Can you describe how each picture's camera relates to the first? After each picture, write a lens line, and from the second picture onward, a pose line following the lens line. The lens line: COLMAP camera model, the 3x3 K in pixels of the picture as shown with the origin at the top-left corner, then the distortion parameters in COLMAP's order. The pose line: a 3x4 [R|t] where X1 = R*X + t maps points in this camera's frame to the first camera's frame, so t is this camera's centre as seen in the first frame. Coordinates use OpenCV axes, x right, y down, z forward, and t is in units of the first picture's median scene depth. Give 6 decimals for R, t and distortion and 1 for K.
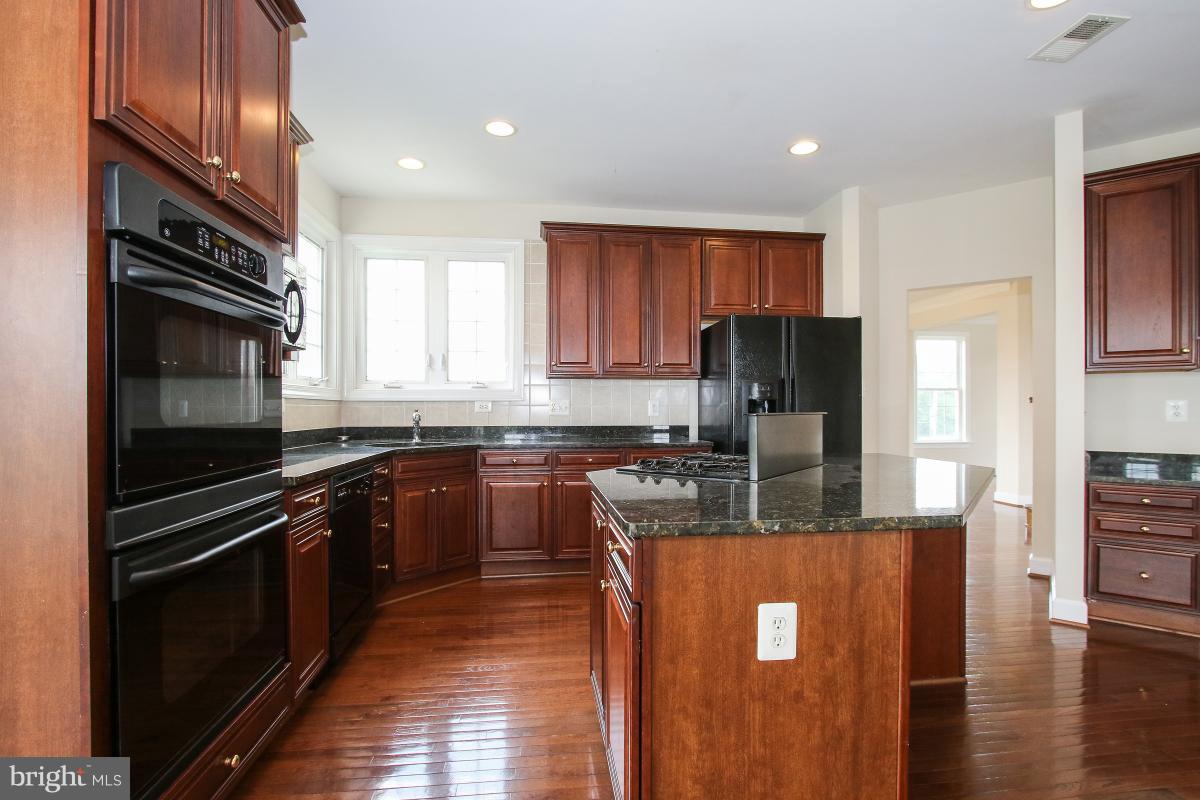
lens RADIAL K [[559.4, 0, 600.2], [0, 559.4, 409.7], [0, 0, 1]] dist [-0.013732, -0.000627]
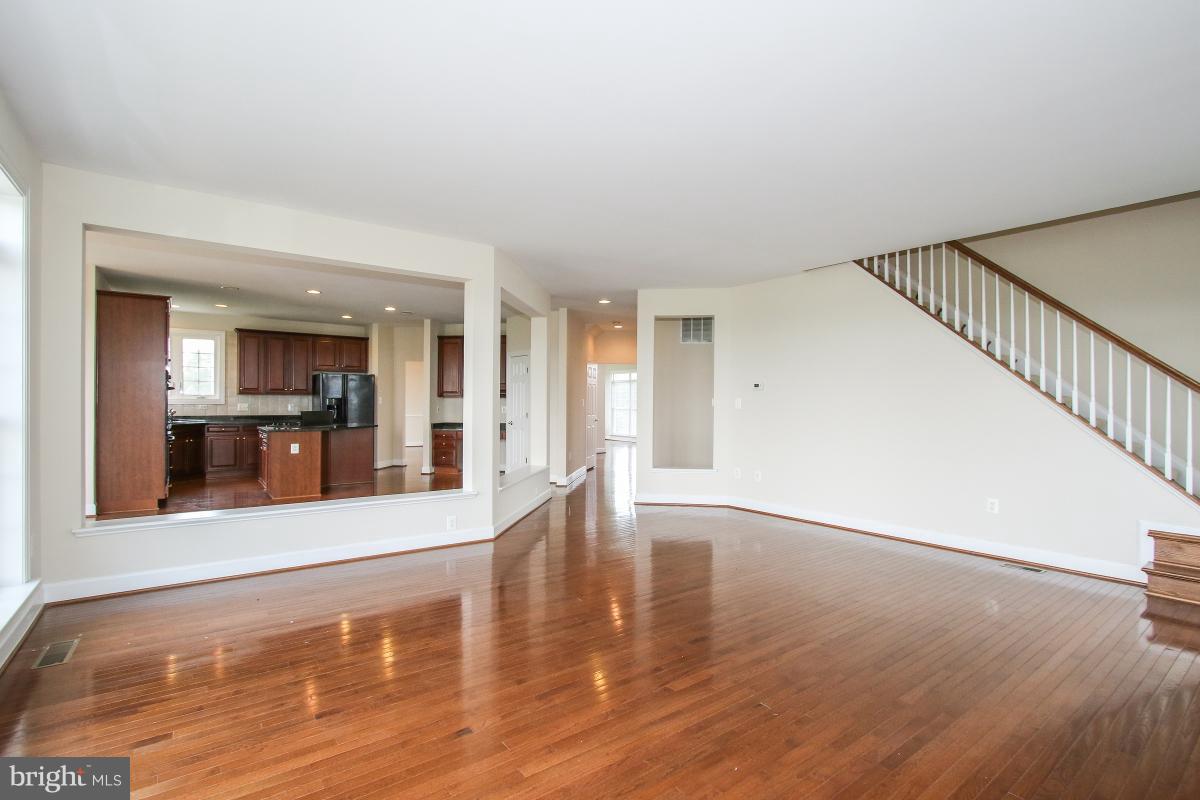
lens RADIAL K [[559.4, 0, 594.1], [0, 559.4, 401.6], [0, 0, 1]] dist [-0.013732, -0.000627]
pose [[0.866744, 0.007124, 0.498703, 0.062228], [-0.006770, 0.999974, -0.002518, -0.056636], [-0.498708, -0.001194, 0.866769, -3.003919]]
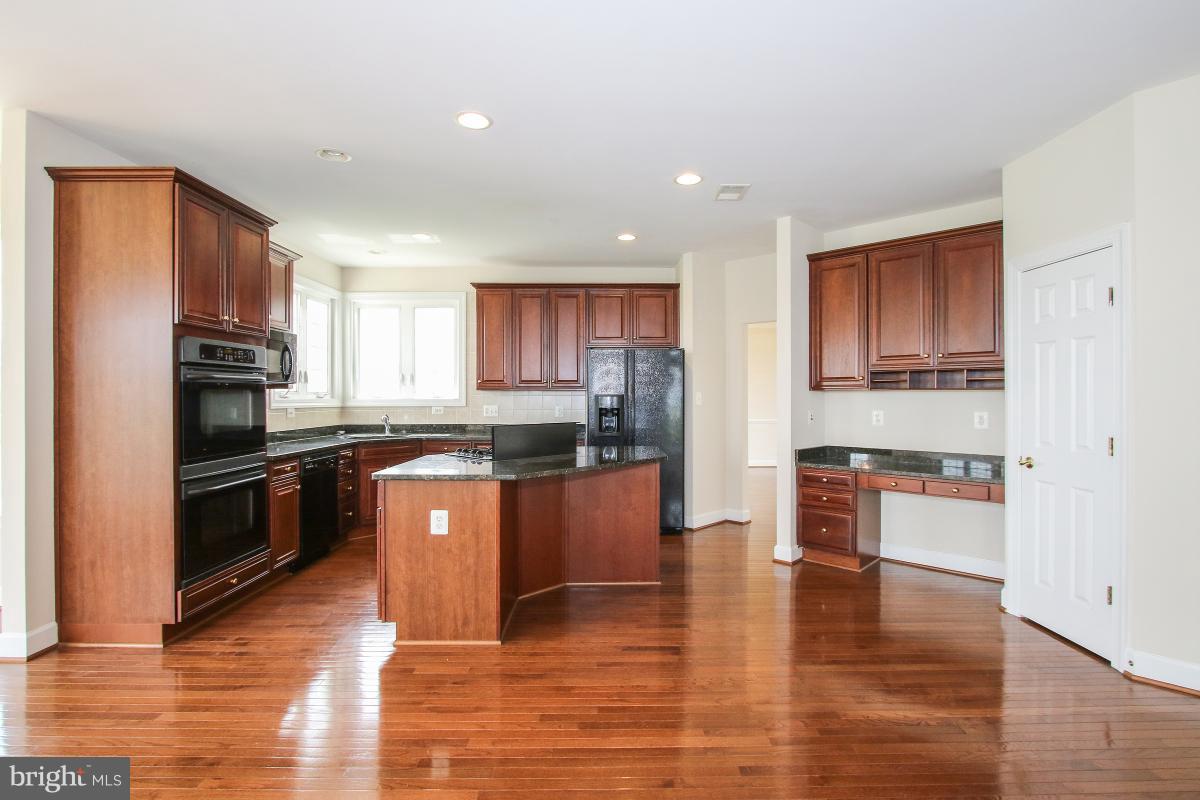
lens RADIAL K [[559.4, 0, 607.5], [0, 559.4, 398.5], [0, 0, 1]] dist [-0.013732, -0.000627]
pose [[0.994437, -0.000607, -0.105328, 0.670921], [0.000881, 0.999996, 0.002563, -0.070047], [0.105326, -0.002642, 0.994434, -0.672022]]
